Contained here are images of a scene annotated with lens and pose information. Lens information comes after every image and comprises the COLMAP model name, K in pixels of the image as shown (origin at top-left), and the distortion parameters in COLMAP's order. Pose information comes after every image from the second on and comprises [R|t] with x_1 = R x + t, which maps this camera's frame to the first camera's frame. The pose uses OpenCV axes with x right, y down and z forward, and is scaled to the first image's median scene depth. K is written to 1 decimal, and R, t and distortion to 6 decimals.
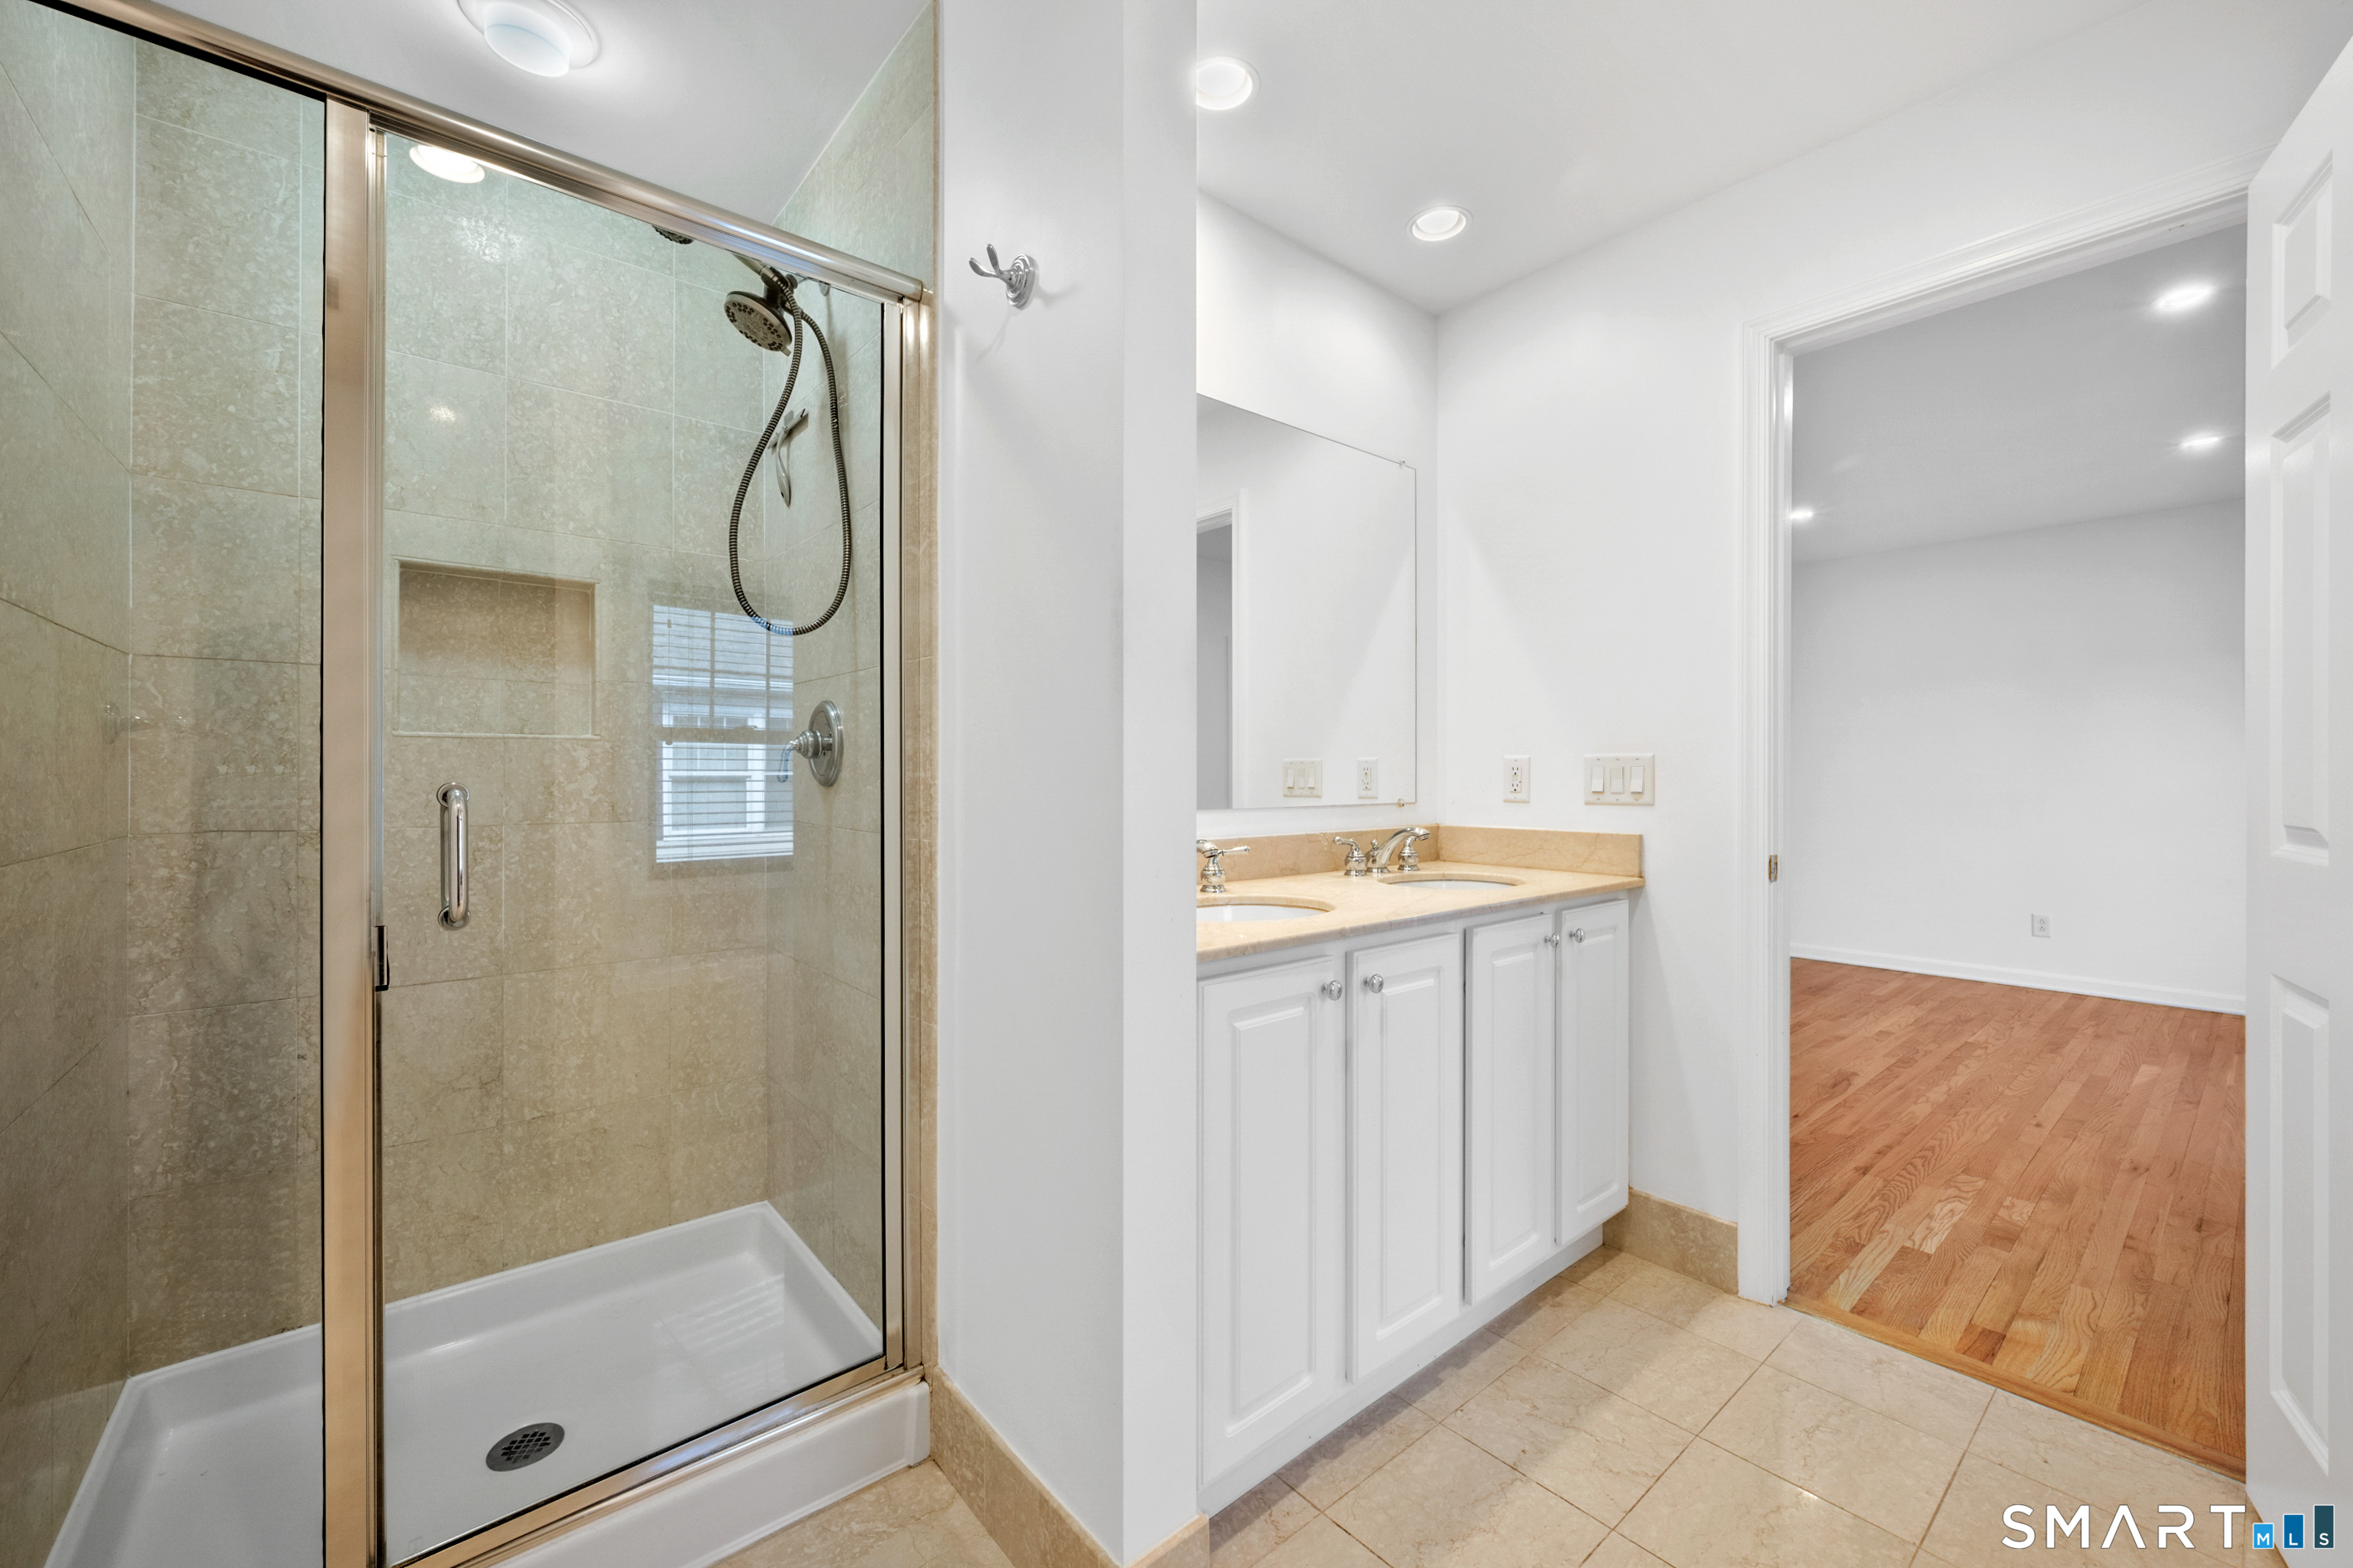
lens RADIAL K [[934.2, 0, 1182.6], [0, 934.2, 779.0], [0, 0, 1]] dist [-0.001713, -0.000021]
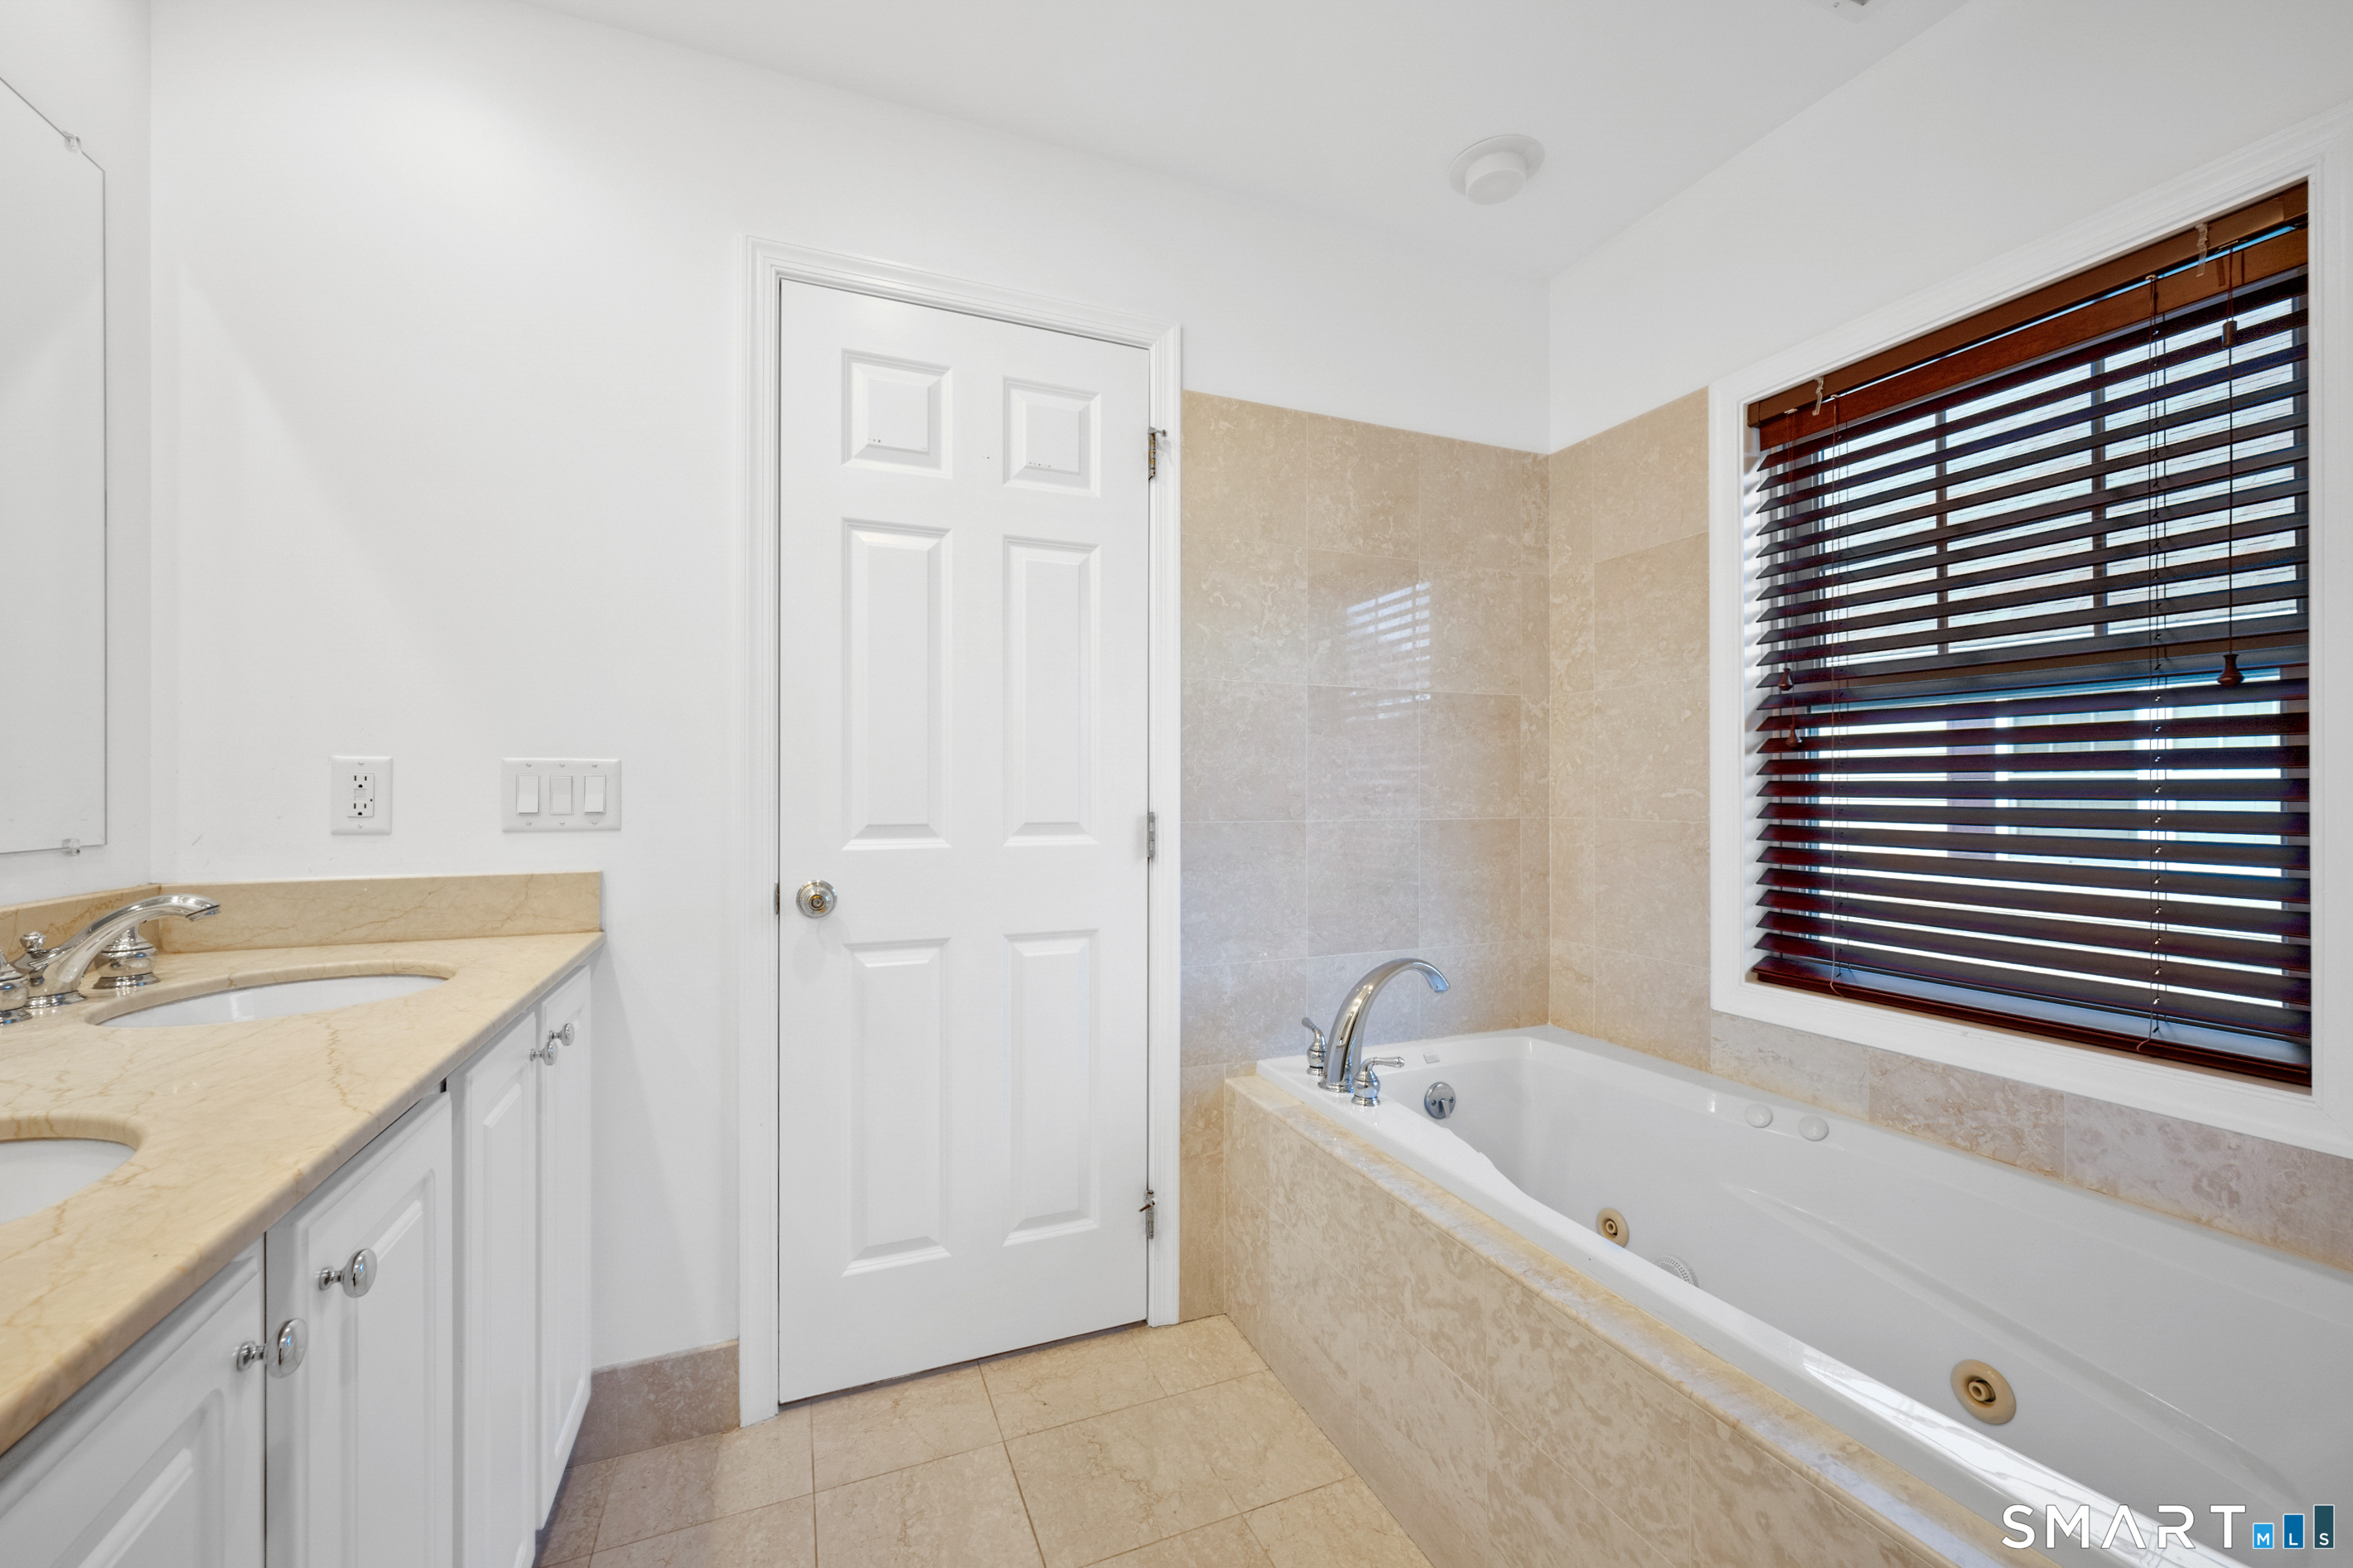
lens RADIAL K [[934.2, 0, 1181.1], [0, 934.2, 786.1], [0, 0, 1]] dist [-0.001713, -0.000021]
pose [[0.288301, -0.001348, 0.957539, -0.067550], [0.003539, 0.999994, 0.000342, -0.004598], [-0.957533, 0.003290, 0.288304, 0.357907]]
